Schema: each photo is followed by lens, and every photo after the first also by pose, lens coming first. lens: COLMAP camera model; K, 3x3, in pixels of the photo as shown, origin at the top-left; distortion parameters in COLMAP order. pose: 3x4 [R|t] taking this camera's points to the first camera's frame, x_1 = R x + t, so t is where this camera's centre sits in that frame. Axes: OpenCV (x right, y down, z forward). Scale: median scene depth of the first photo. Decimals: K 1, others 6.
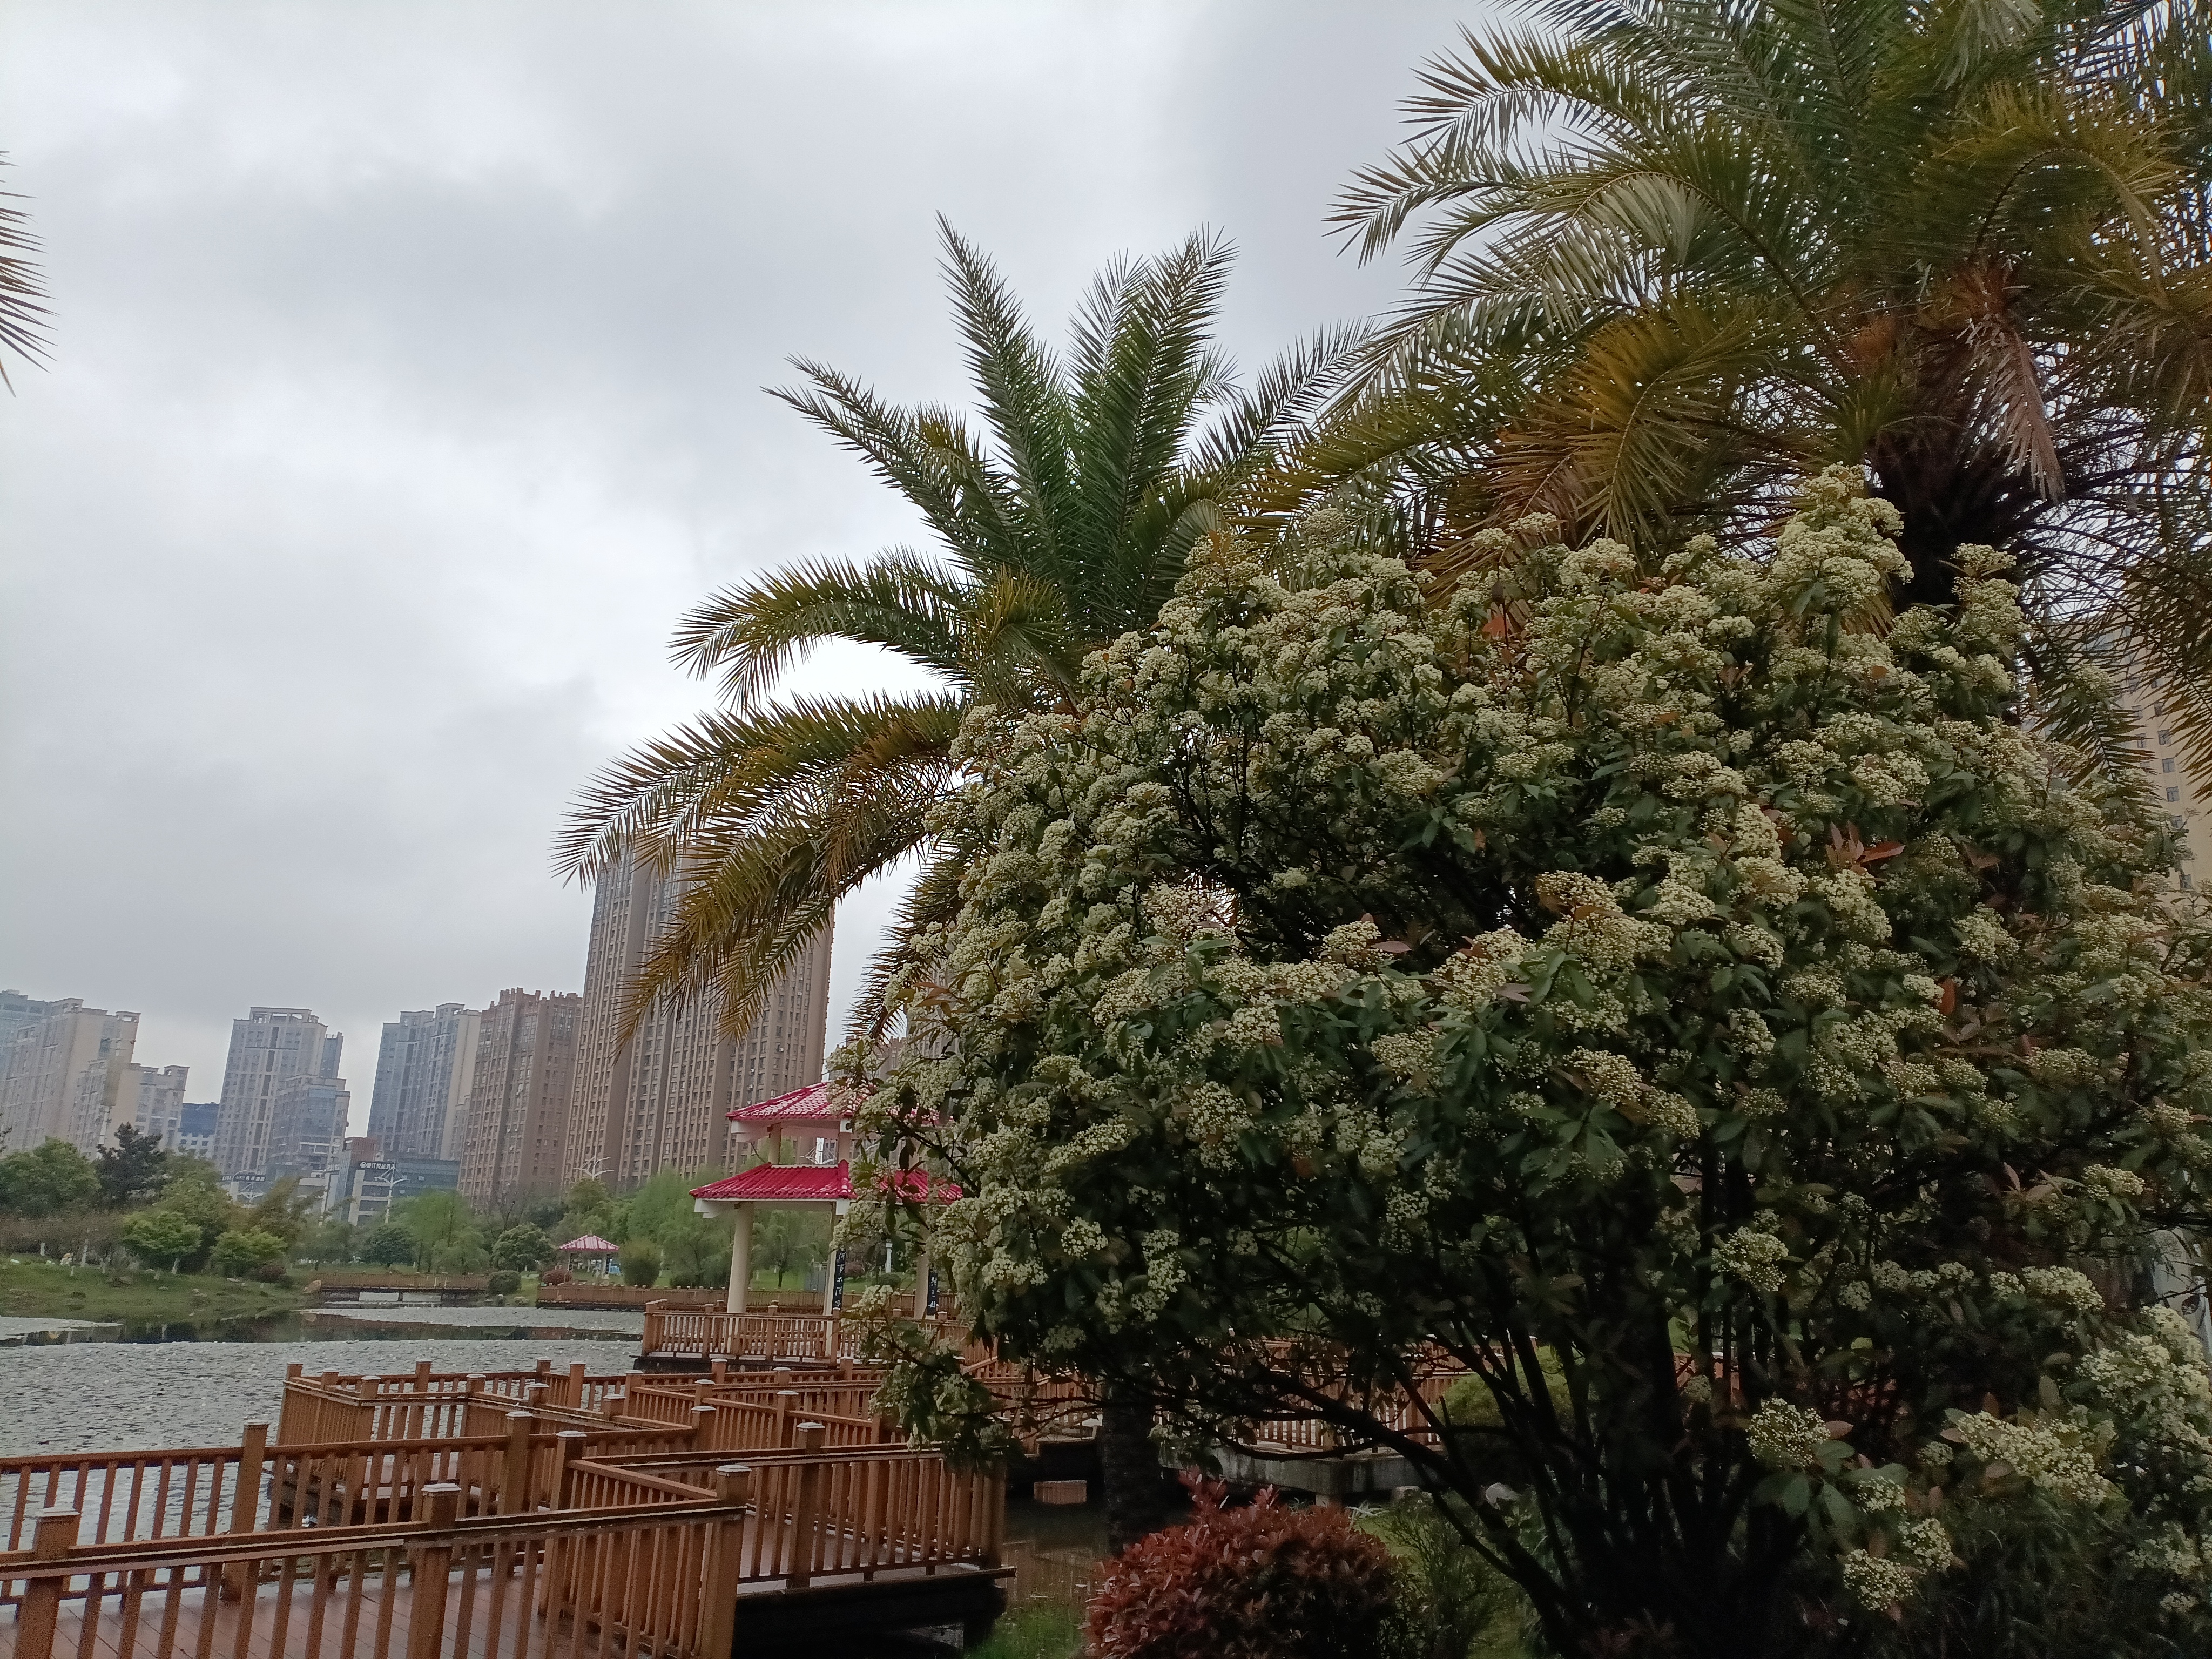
lens RADIAL K [[1599.1, 0, 1106.5], [0, 1599.1, 824.7], [0, 0, 1]] dist [0.080381, -0.112374]
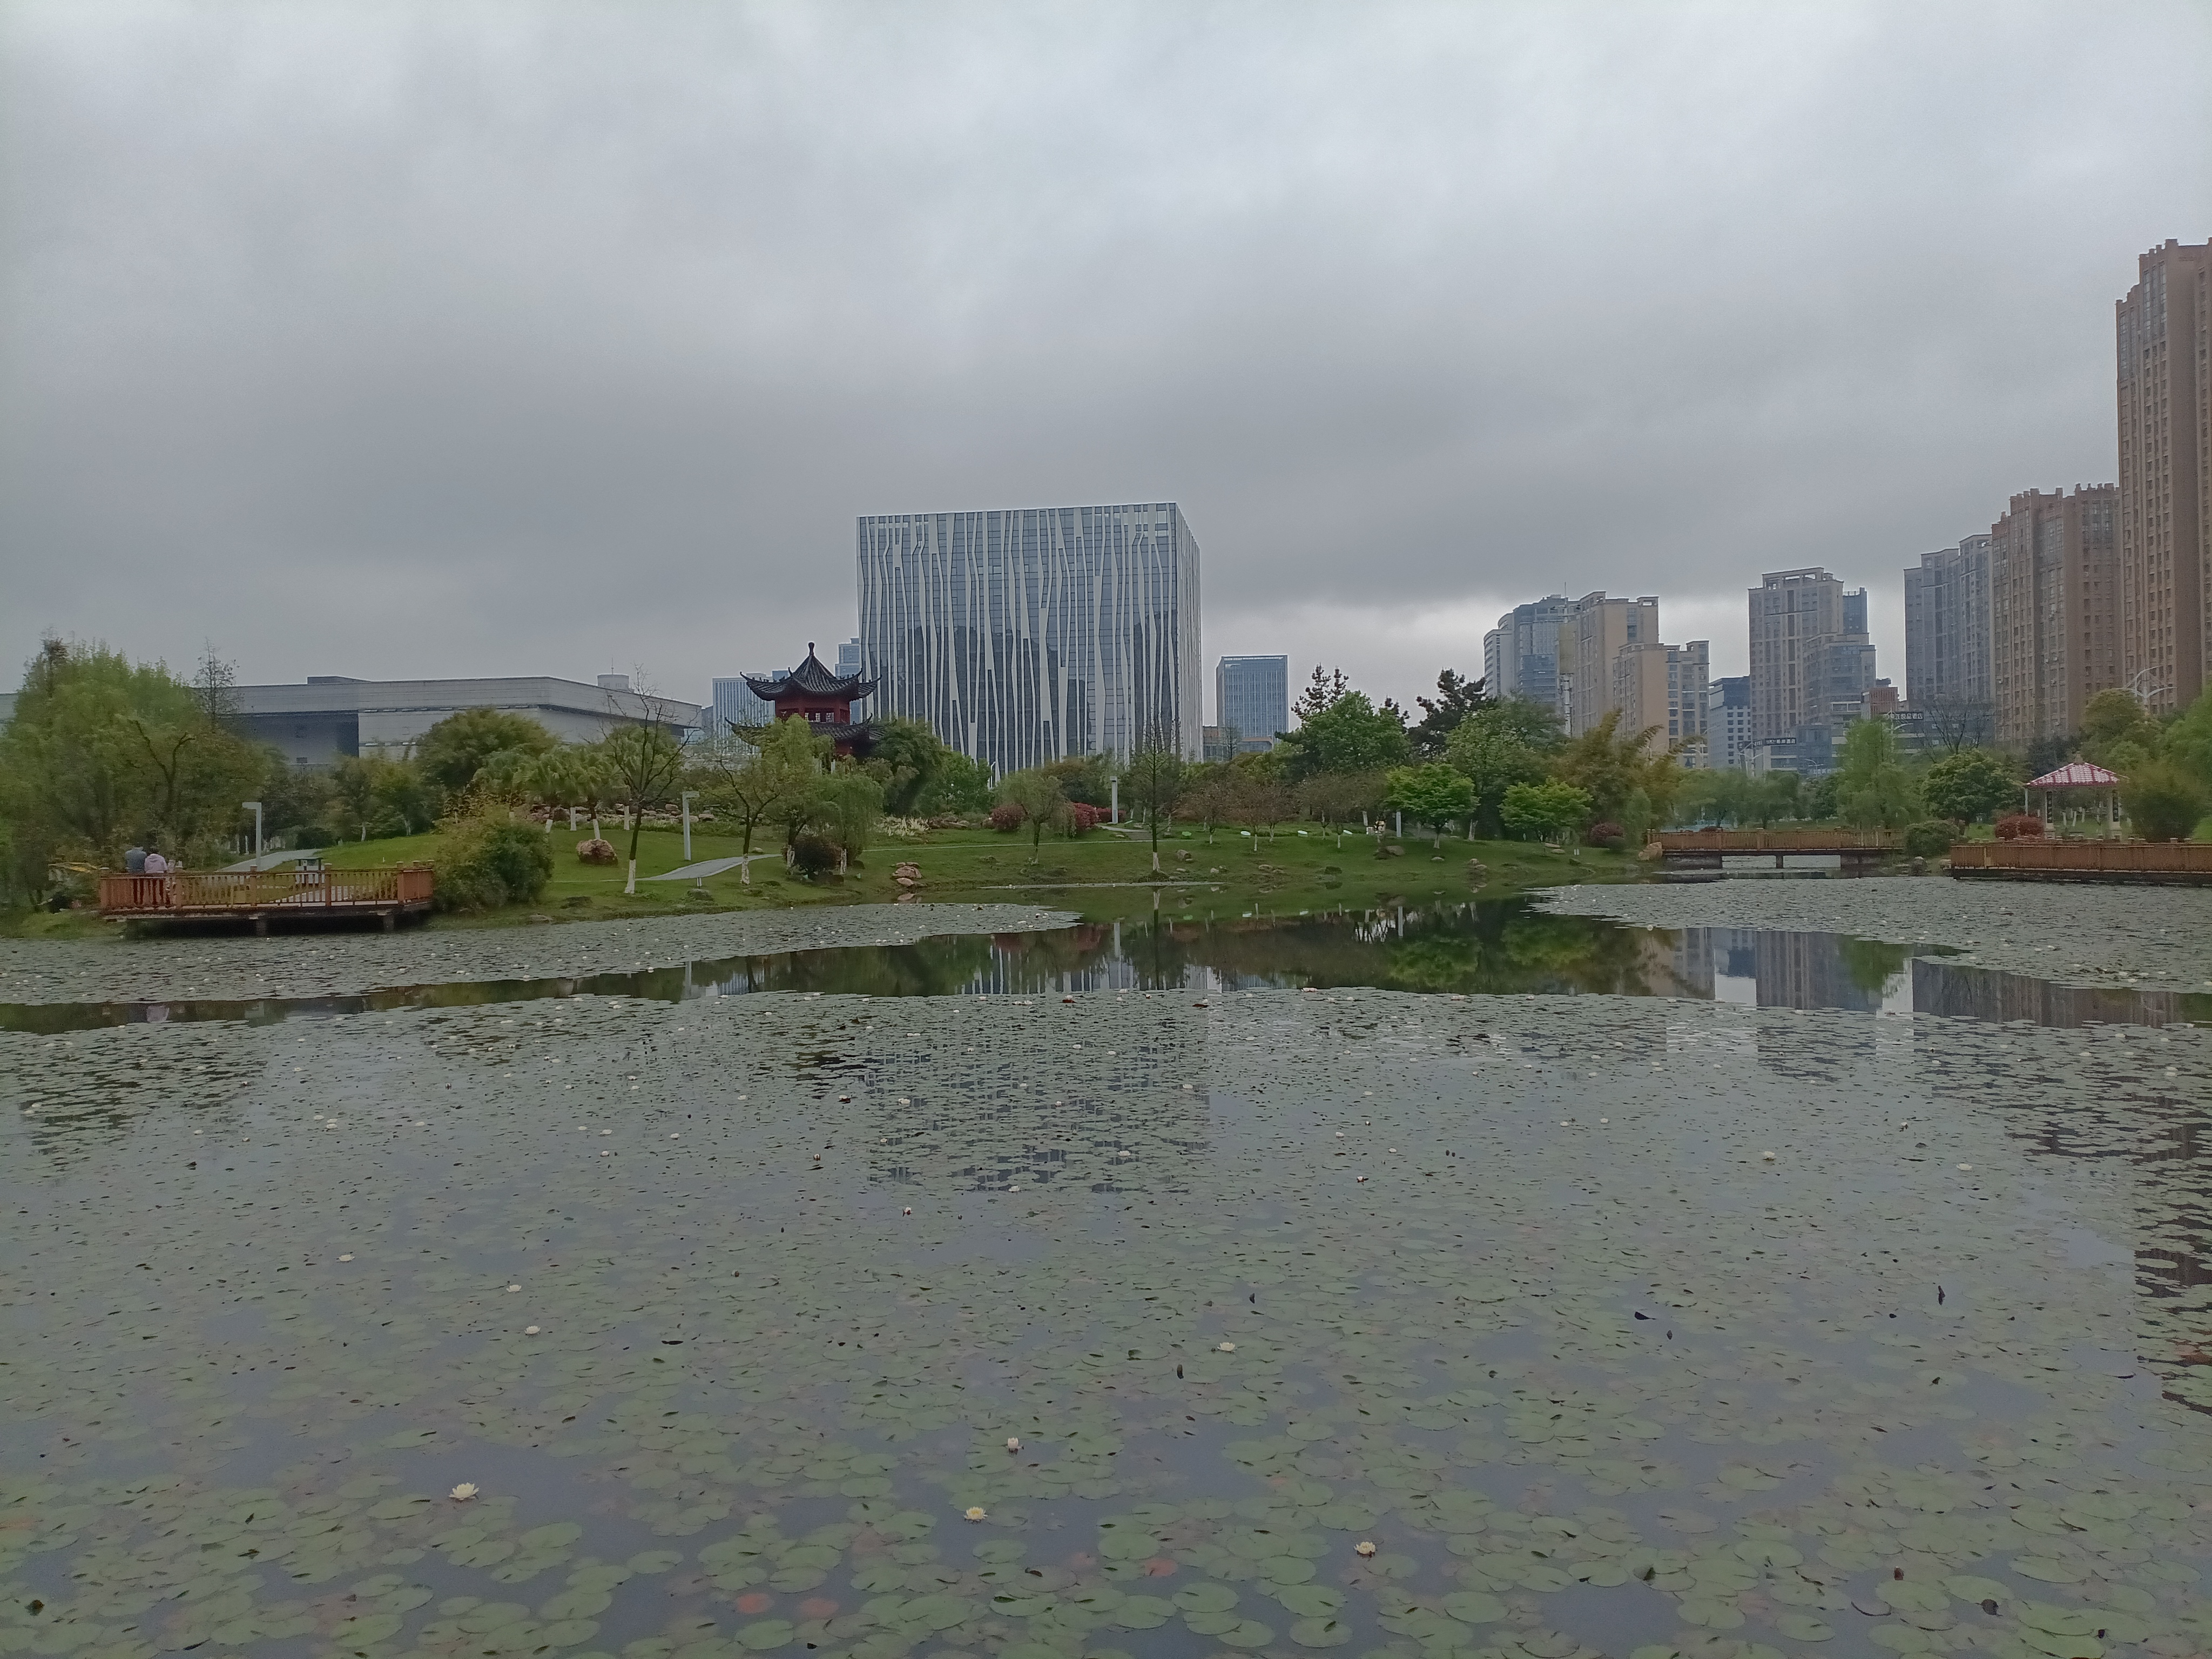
lens RADIAL K [[1599.1, 0, 1106.5], [0, 1599.1, 824.7], [0, 0, 1]] dist [0.080381, -0.112374]
pose [[0.621629, -0.037437, -0.782416, -0.021223], [0.241470, 0.959371, 0.145943, 0.031611], [0.745164, -0.279652, 0.605413, 0.111250]]
